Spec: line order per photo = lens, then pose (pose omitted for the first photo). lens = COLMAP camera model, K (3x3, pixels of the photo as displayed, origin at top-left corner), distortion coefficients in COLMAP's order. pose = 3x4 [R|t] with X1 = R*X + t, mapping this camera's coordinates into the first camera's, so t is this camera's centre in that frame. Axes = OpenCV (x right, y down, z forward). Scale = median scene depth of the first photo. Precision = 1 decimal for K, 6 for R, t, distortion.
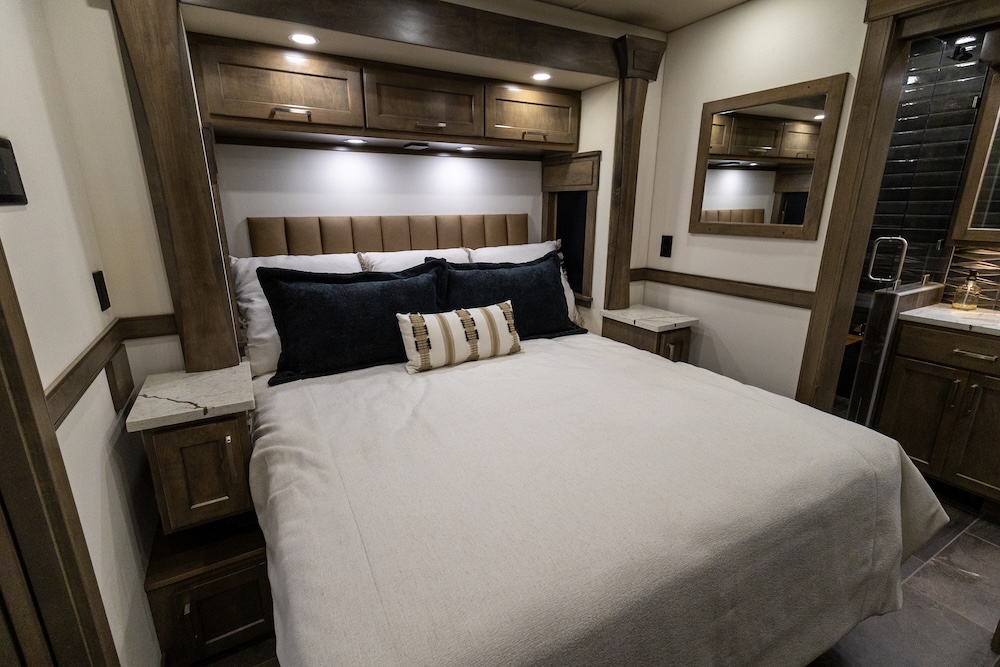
lens RADIAL K [[461.0, 0, 500.0], [0, 461.0, 333.5], [0, 0, 1]] dist [0.021395, -0.000901]
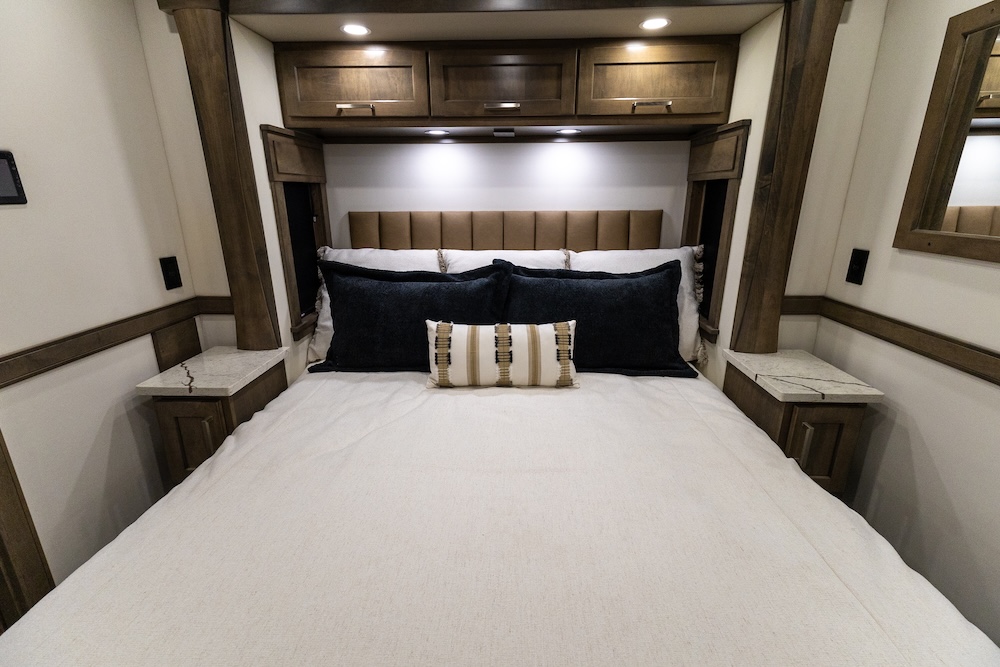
lens RADIAL K [[453.3, 0, 500.0], [0, 453.3, 333.5], [0, 0, 1]] dist [0.020475, -0.004608]
pose [[0.851845, 0.151926, -0.501276, 0.305882], [-0.138655, 0.988277, 0.063901, -0.080666], [0.505108, 0.015071, 0.862925, 0.252982]]
